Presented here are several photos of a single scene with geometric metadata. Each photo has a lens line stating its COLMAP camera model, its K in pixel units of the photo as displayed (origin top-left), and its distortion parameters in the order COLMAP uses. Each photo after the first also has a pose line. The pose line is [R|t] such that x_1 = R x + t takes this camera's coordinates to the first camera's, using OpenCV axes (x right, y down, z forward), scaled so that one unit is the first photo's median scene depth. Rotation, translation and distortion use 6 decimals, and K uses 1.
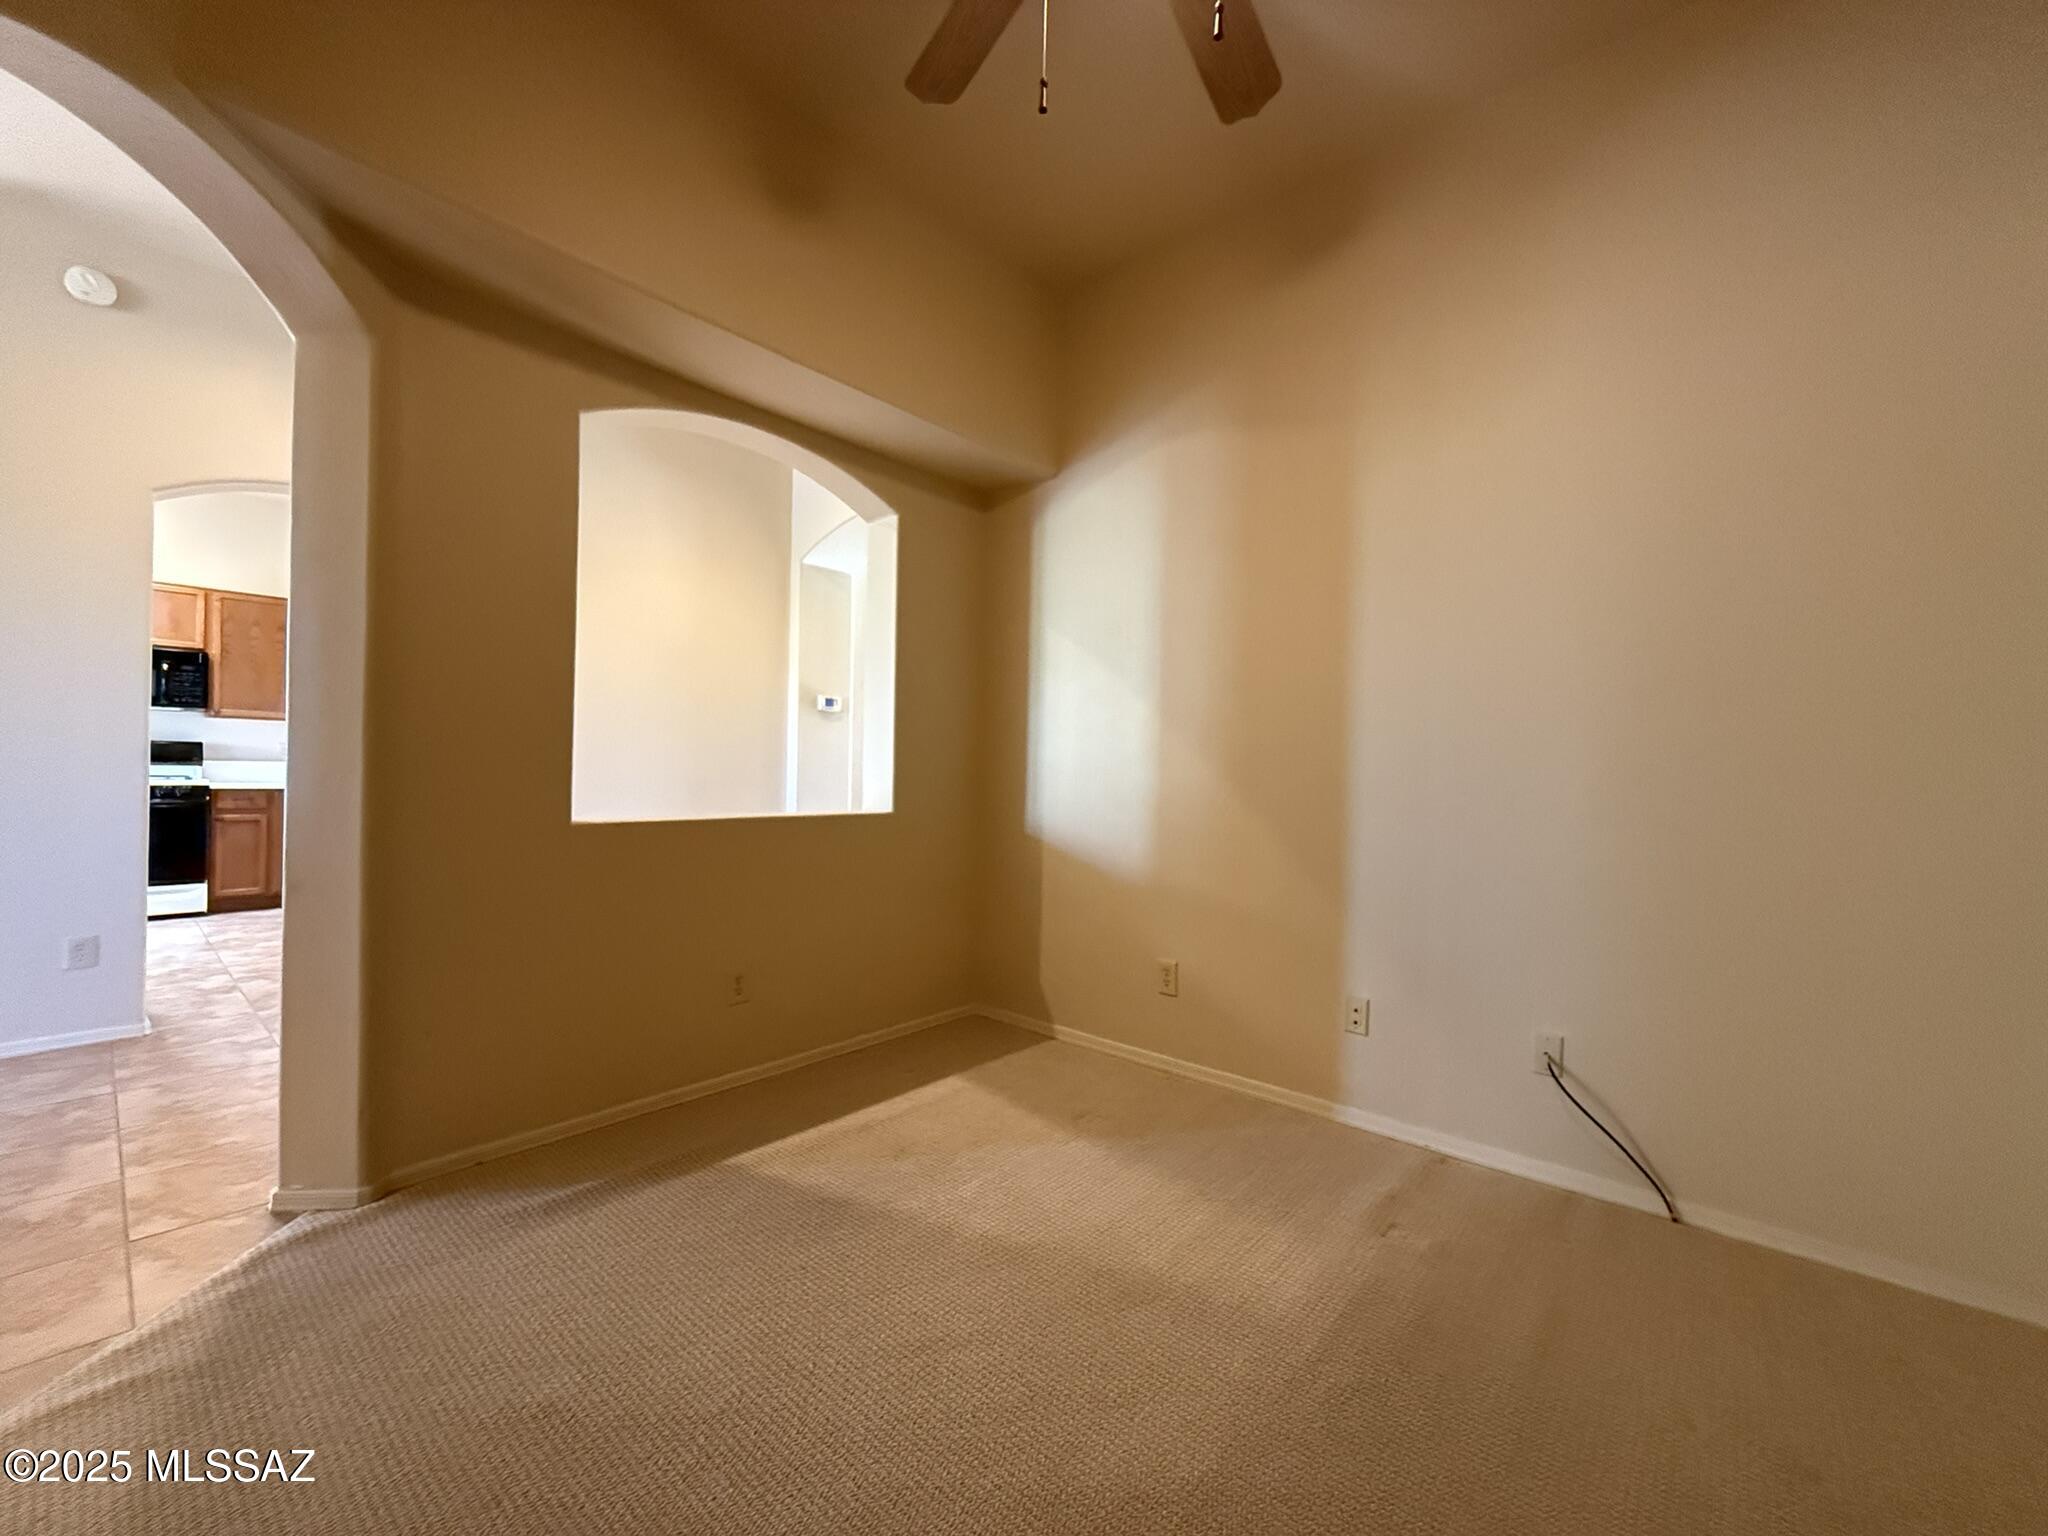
lens RADIAL K [[816.3, 0, 1018.0], [0, 816.3, 771.4], [0, 0, 1]] dist [0.001488, 0.000136]
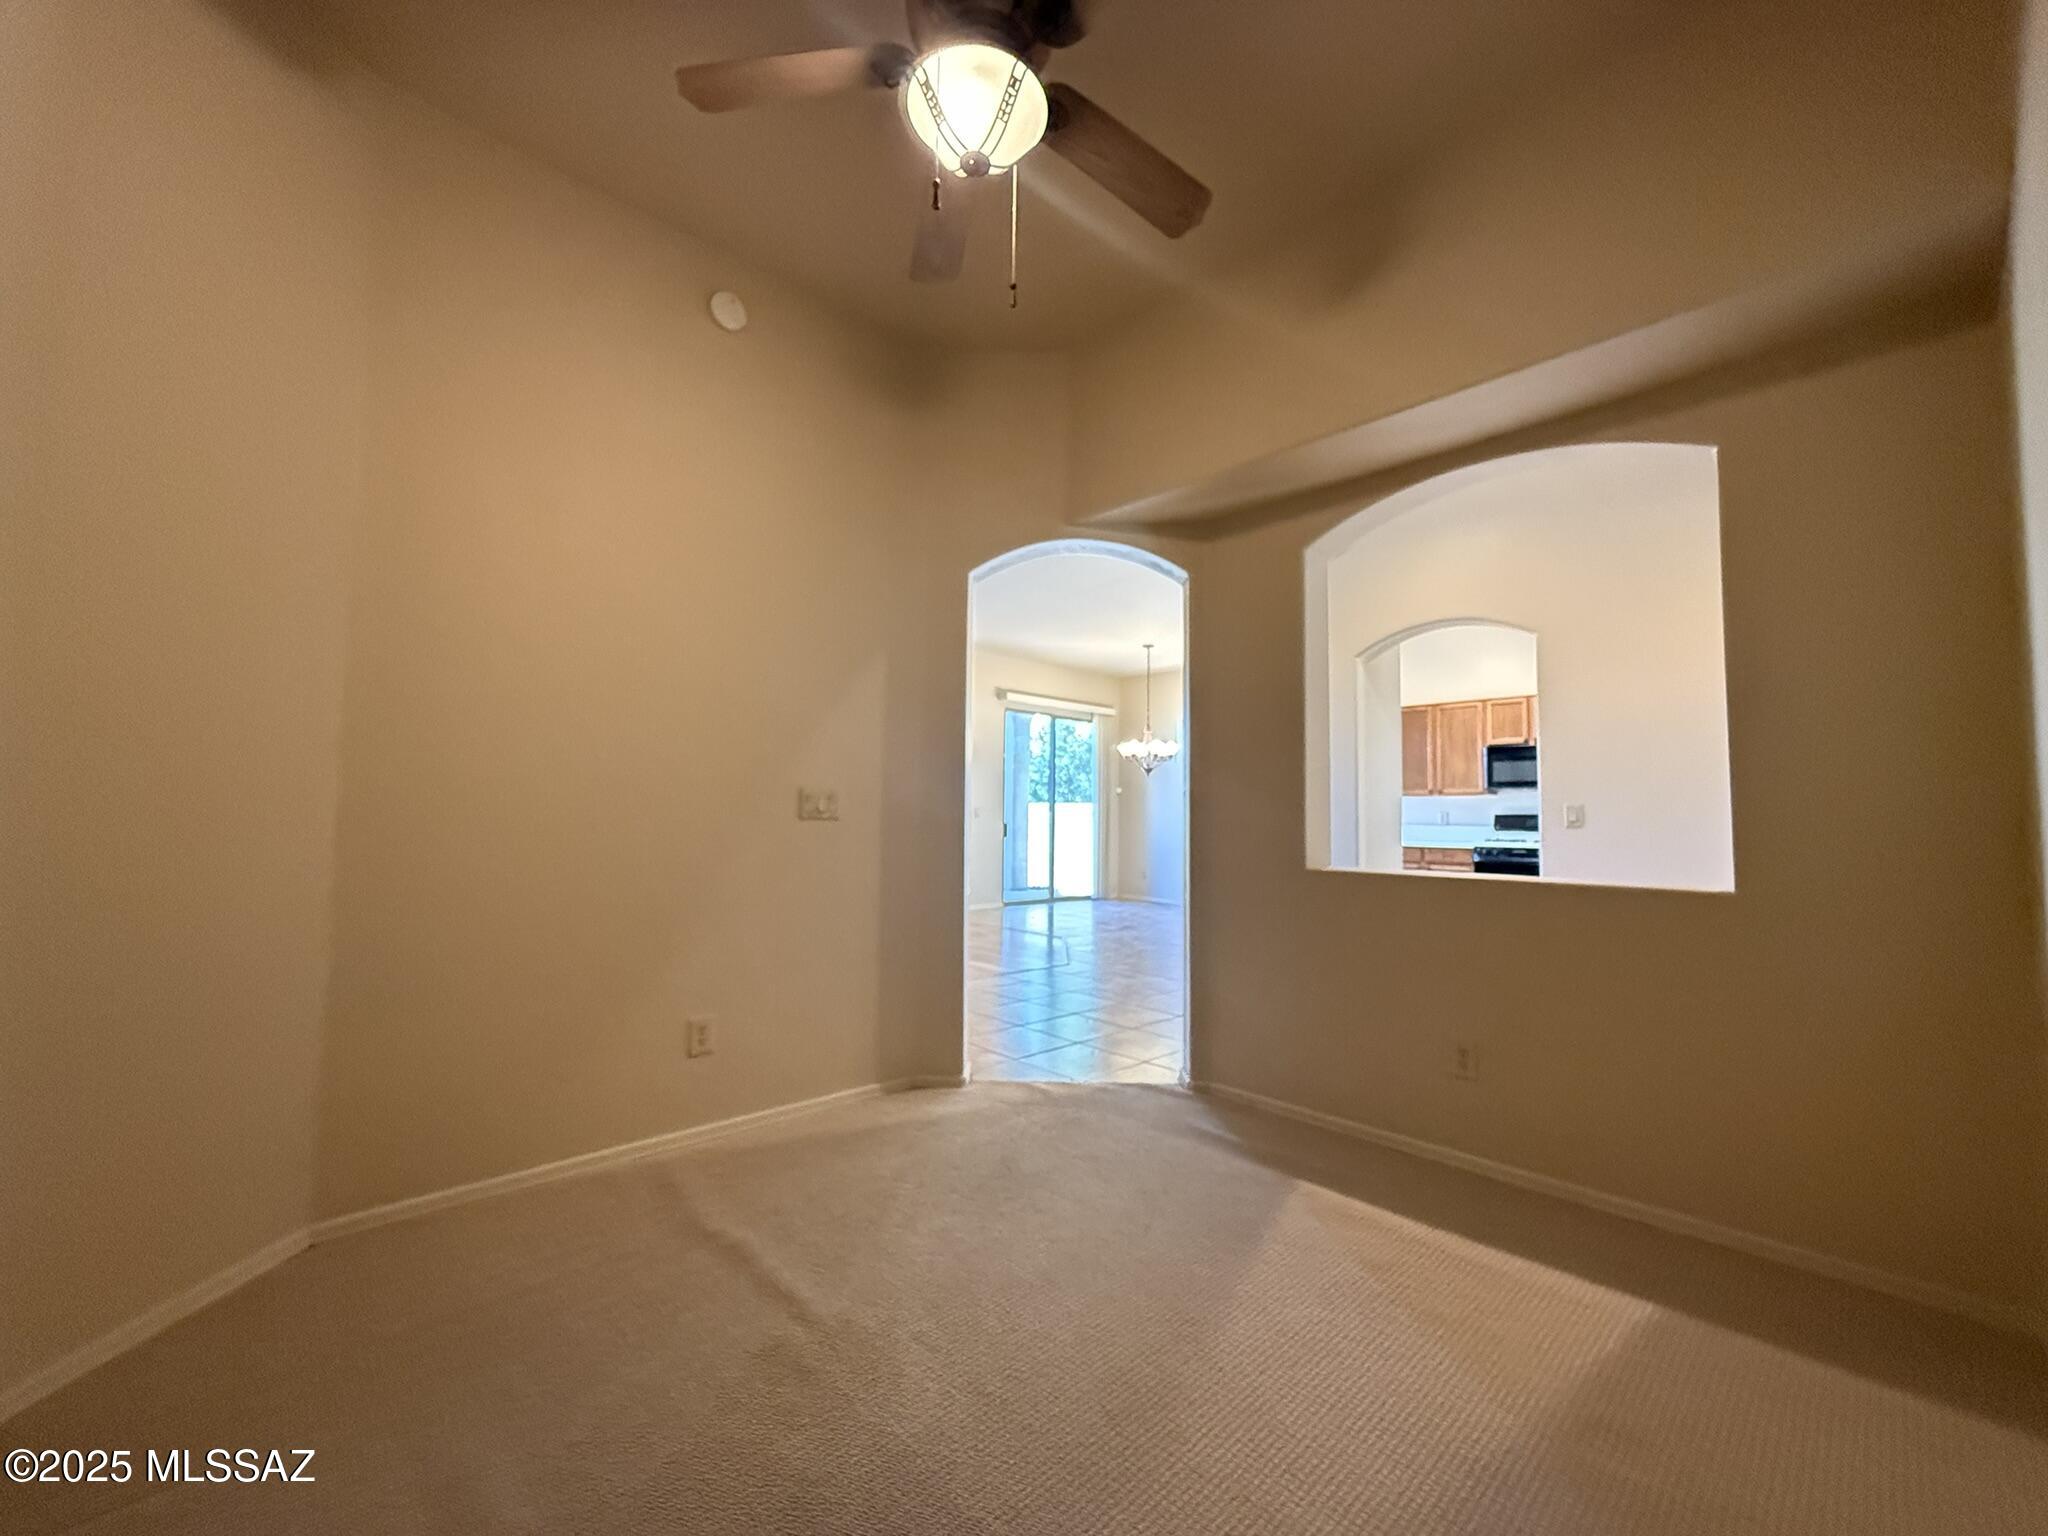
lens RADIAL K [[816.3, 0, 1027.0], [0, 816.3, 768.4], [0, 0, 1]] dist [0.001488, 0.000136]
pose [[-0.087914, -0.080137, -0.992899, 0.573658], [-0.015557, 0.996748, -0.079070, 0.011512], [0.996007, 0.008495, -0.088875, 0.511913]]
